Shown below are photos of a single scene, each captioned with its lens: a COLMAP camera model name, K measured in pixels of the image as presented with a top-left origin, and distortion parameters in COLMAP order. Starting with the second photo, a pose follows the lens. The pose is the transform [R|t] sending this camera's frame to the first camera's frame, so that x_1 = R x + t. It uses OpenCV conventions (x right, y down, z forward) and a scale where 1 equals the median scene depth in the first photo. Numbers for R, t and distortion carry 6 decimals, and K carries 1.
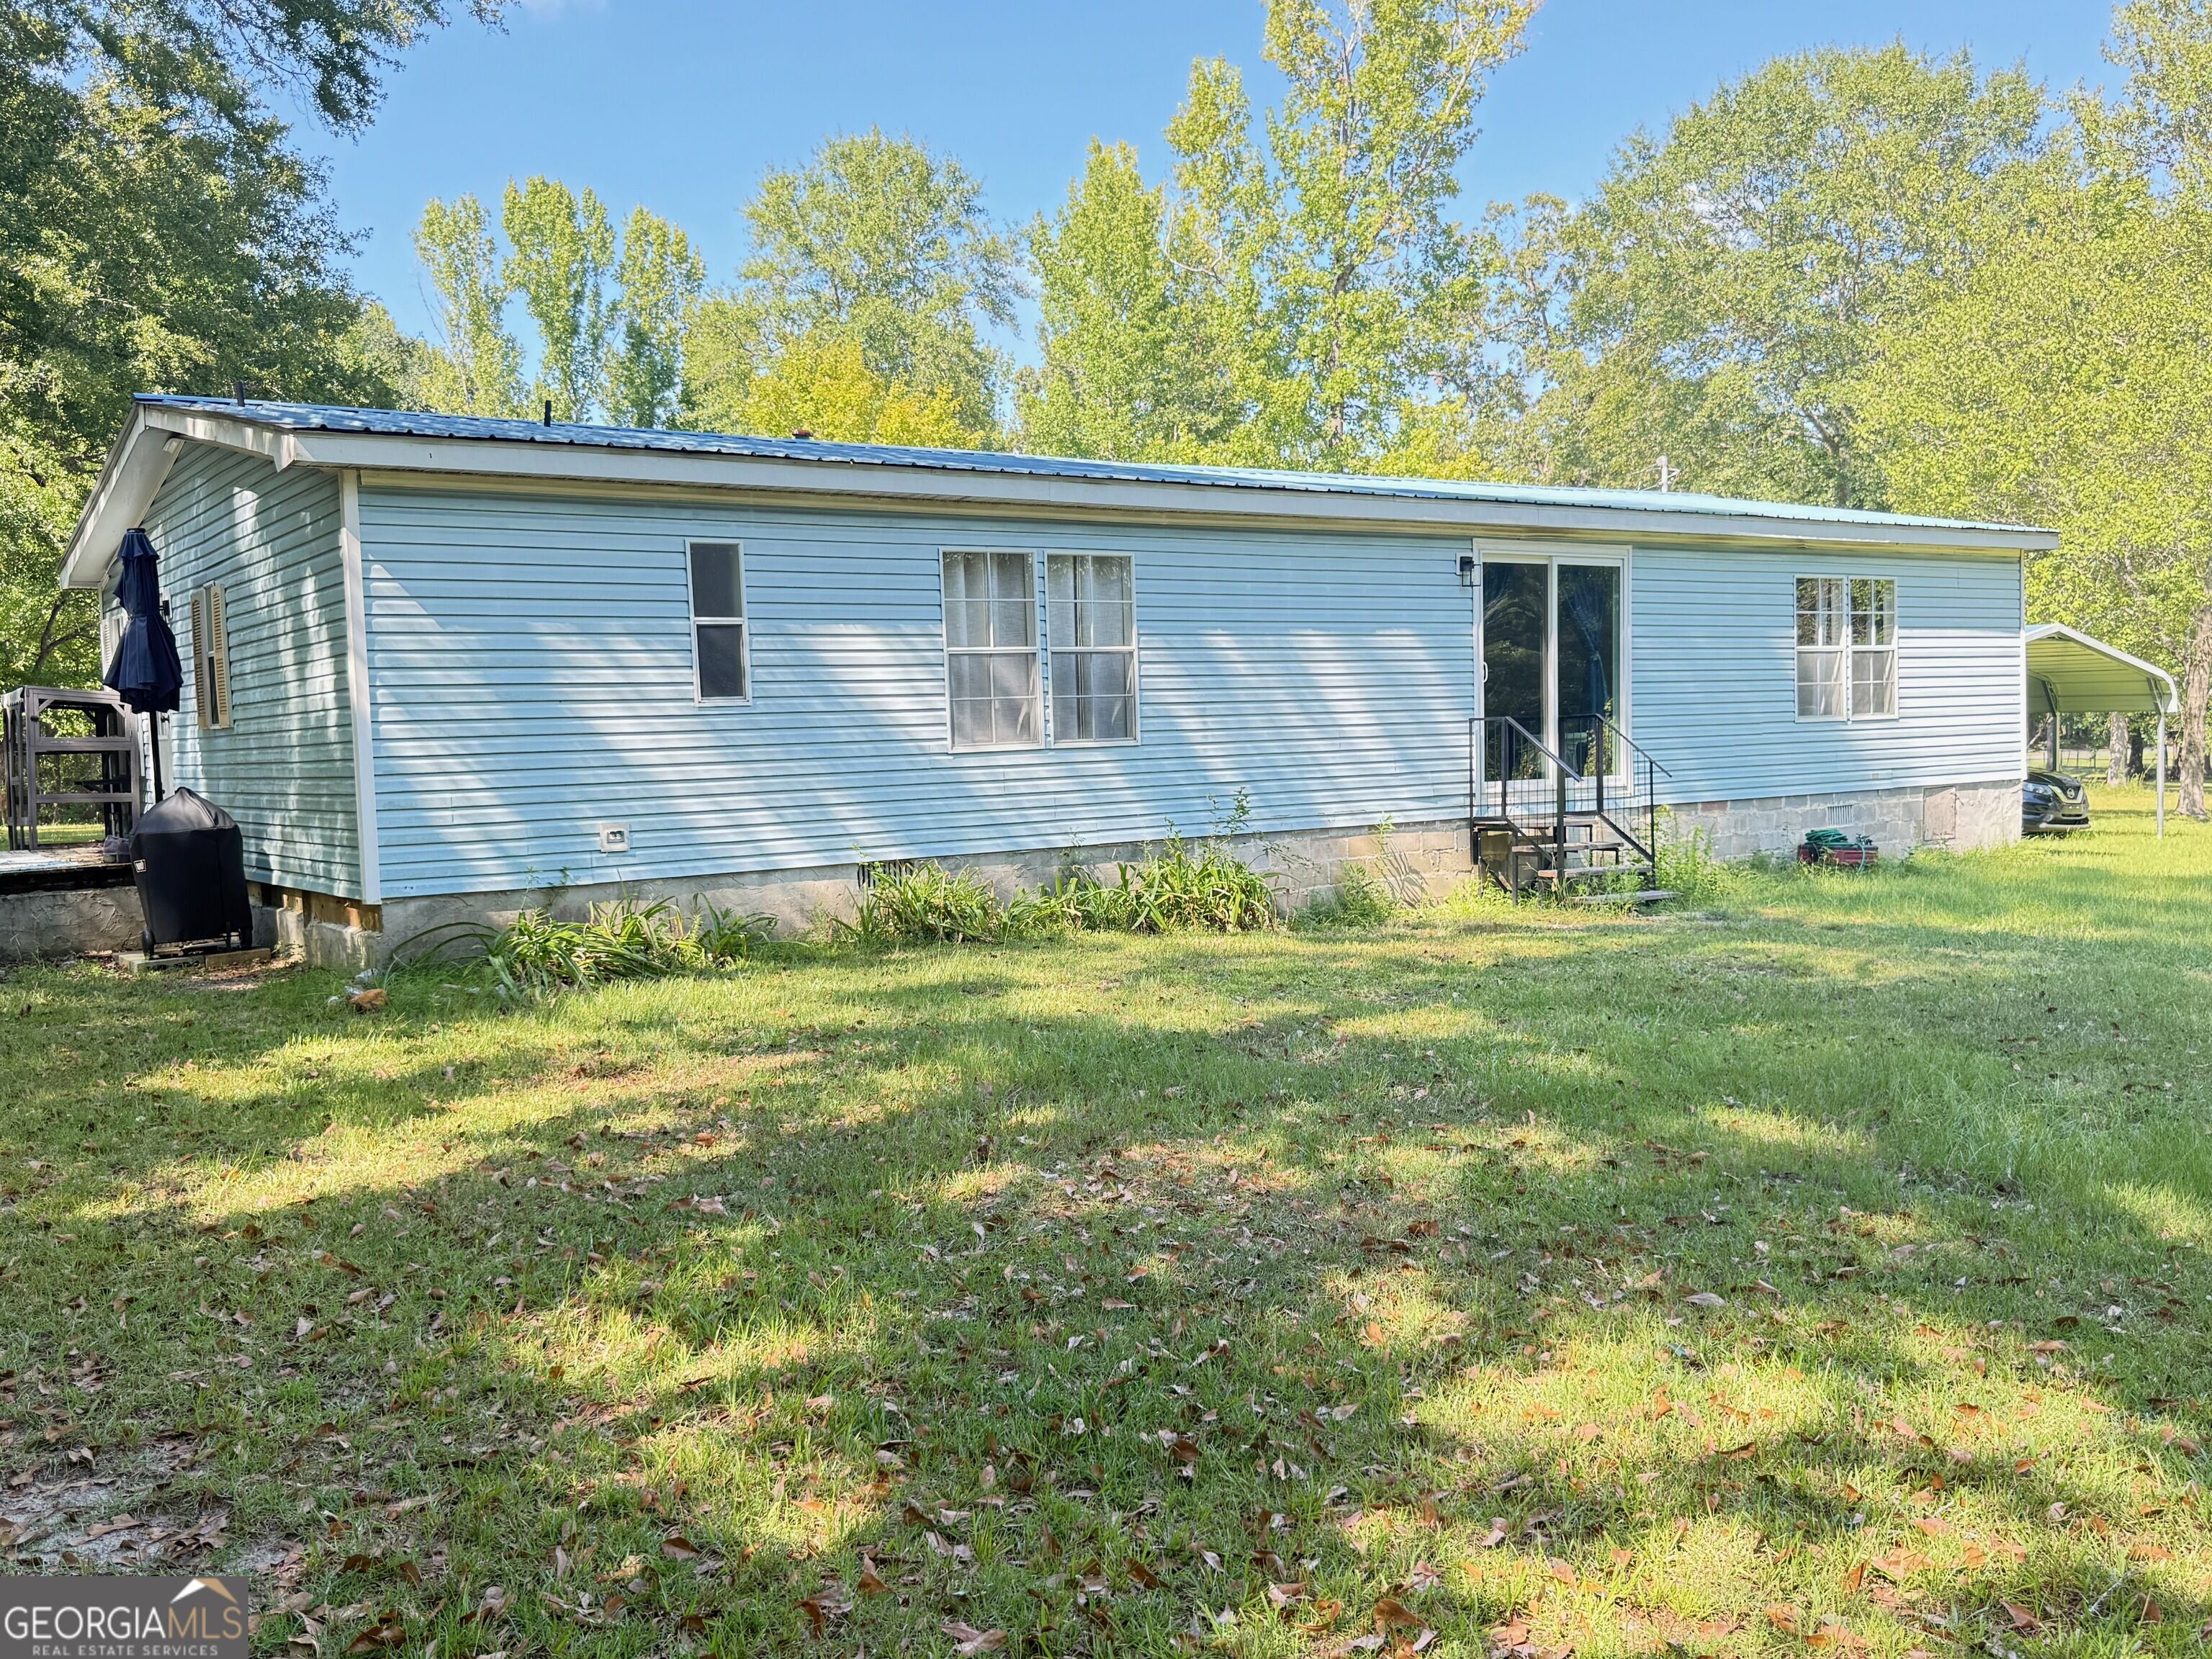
lens RADIAL K [[1939.4, 0, 1068.1], [0, 1939.4, 831.3], [0, 0, 1]] dist [0.087694, -0.152975]
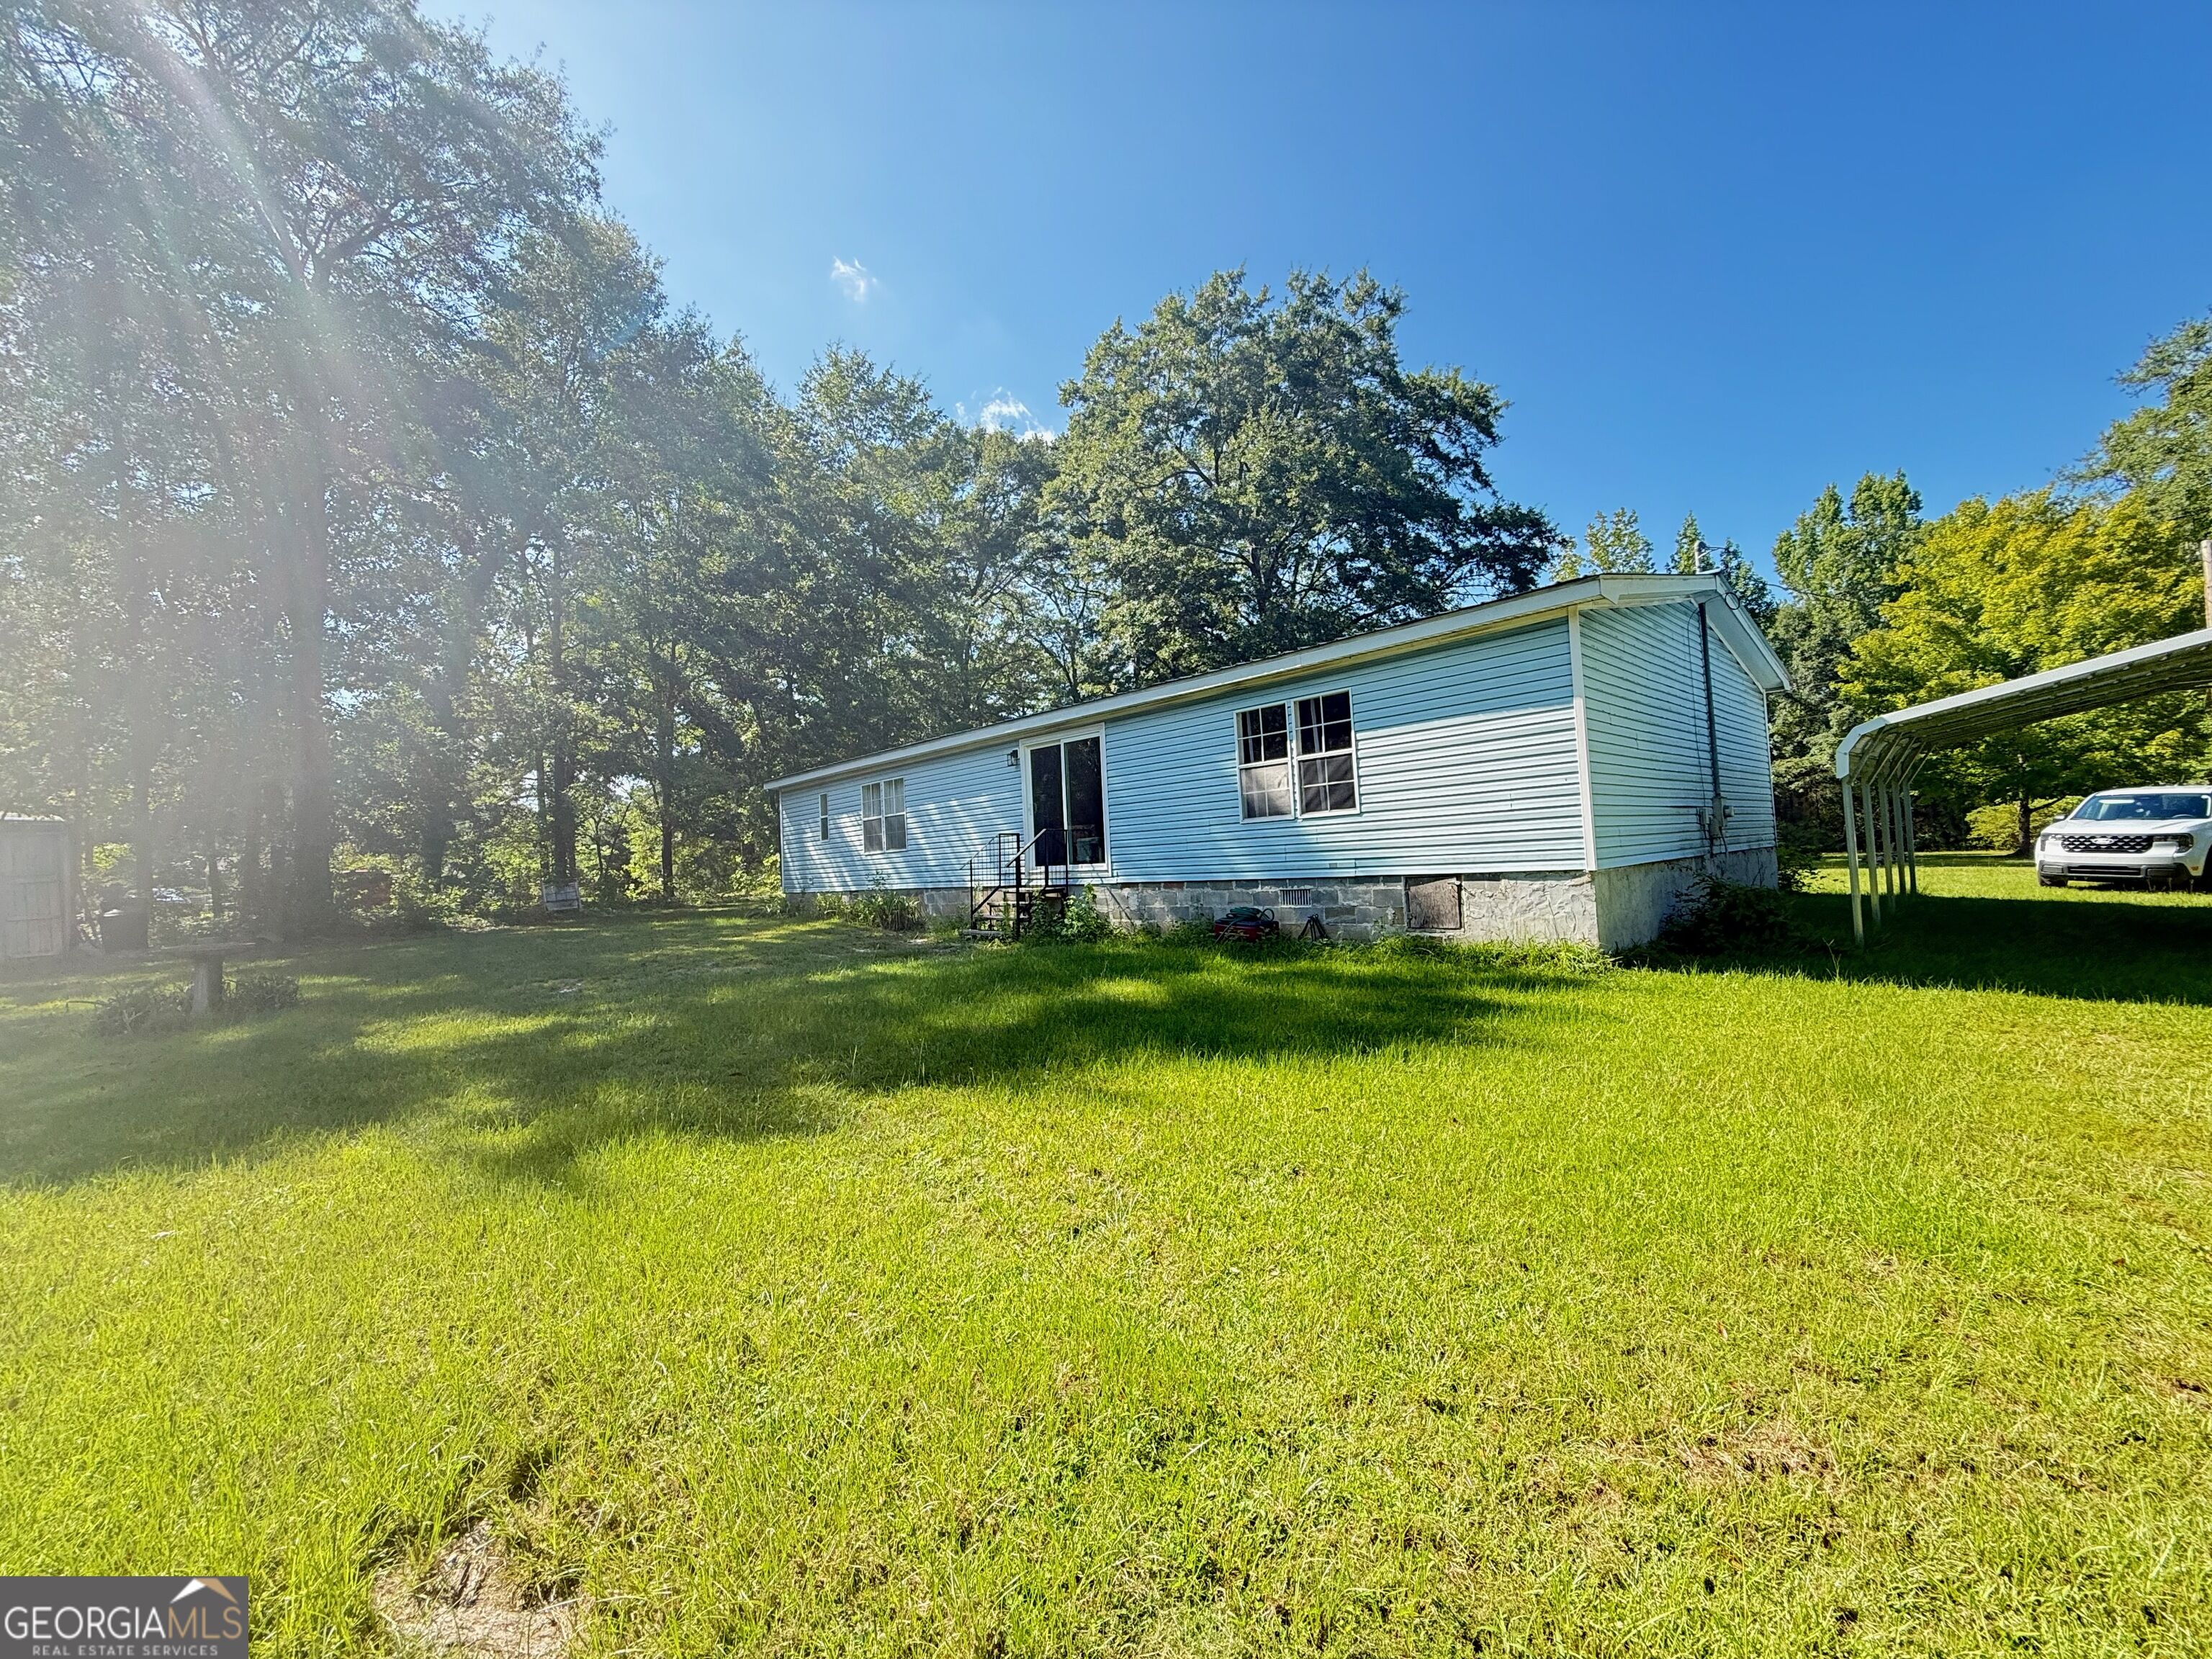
lens RADIAL K [[884.3, 0, 1108.3], [0, 884.3, 821.6], [0, 0, 1]] dist [-0.001980, 0.000658]
pose [[0.166625, -0.015382, -0.985900, 1.198246], [0.006478, 0.999874, -0.014505, -0.063000], [0.985999, -0.003970, 0.166704, 1.044677]]
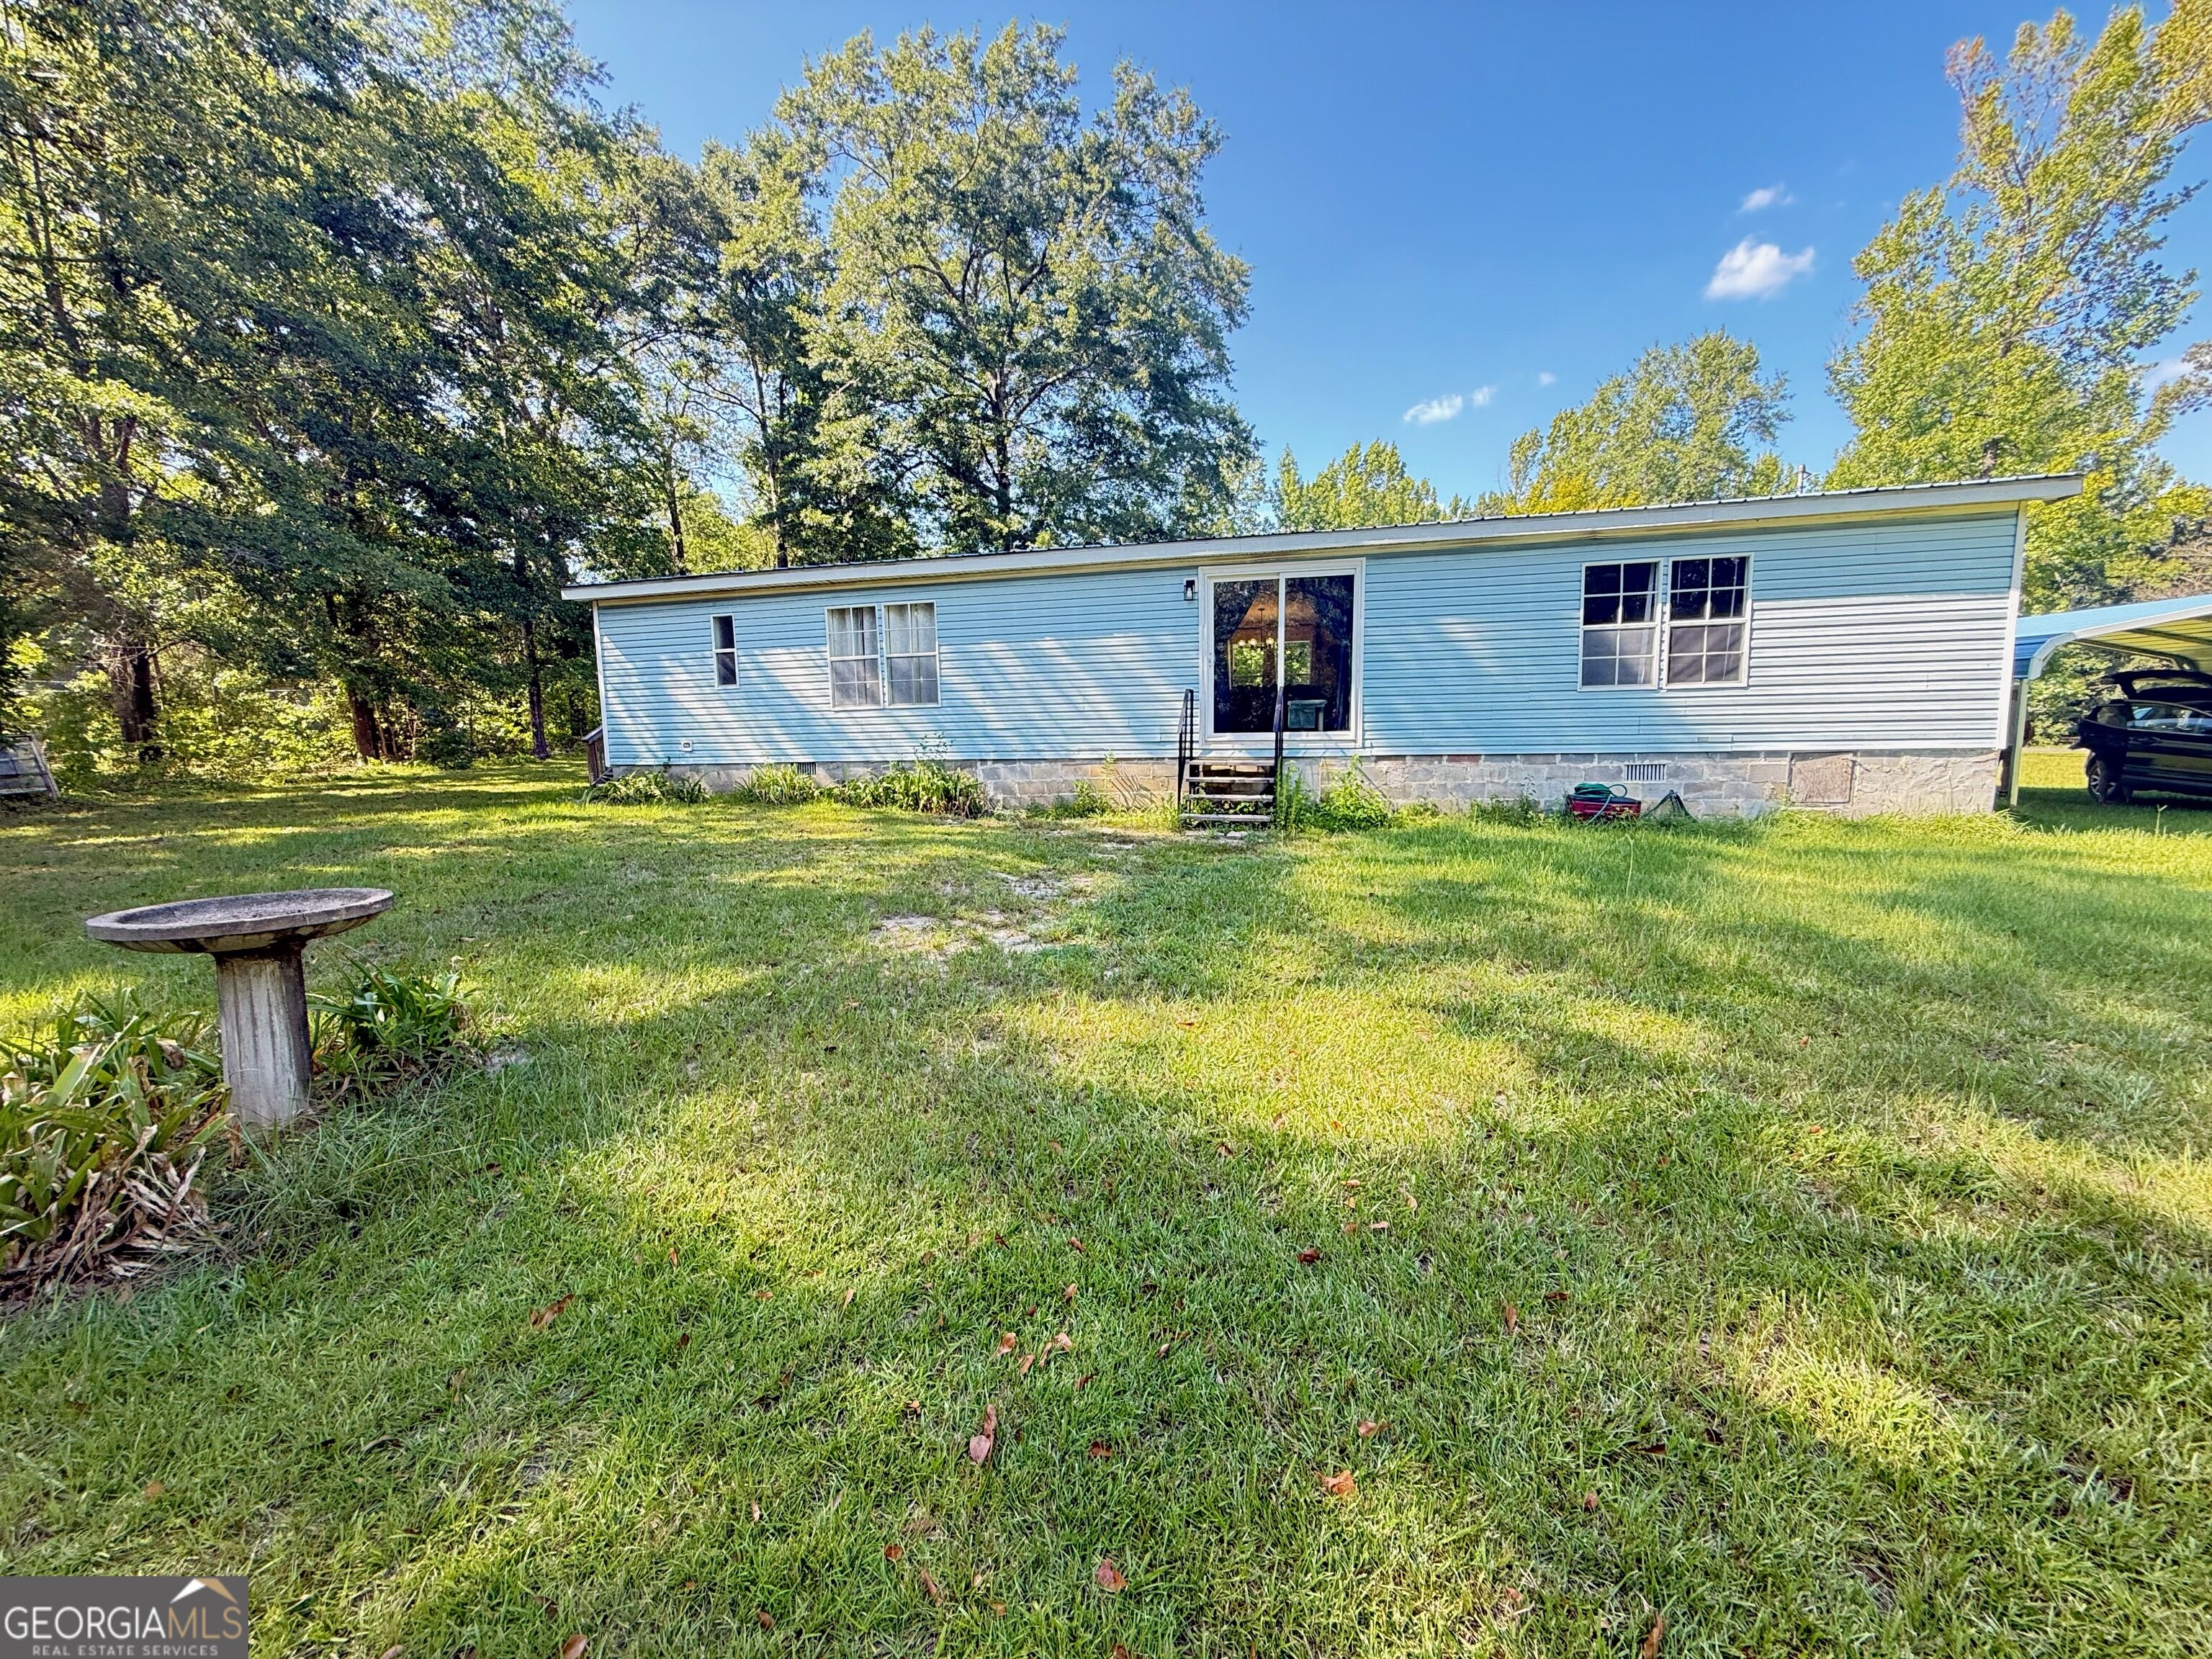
lens RADIAL K [[884.3, 0, 1110.4], [0, 884.3, 815.4], [0, 0, 1]] dist [-0.001980, 0.000658]
pose [[0.657067, 0.103810, -0.746651, 0.757643], [-0.033509, 0.993516, 0.108644, -0.038243], [0.753087, -0.046366, 0.656285, 0.557434]]
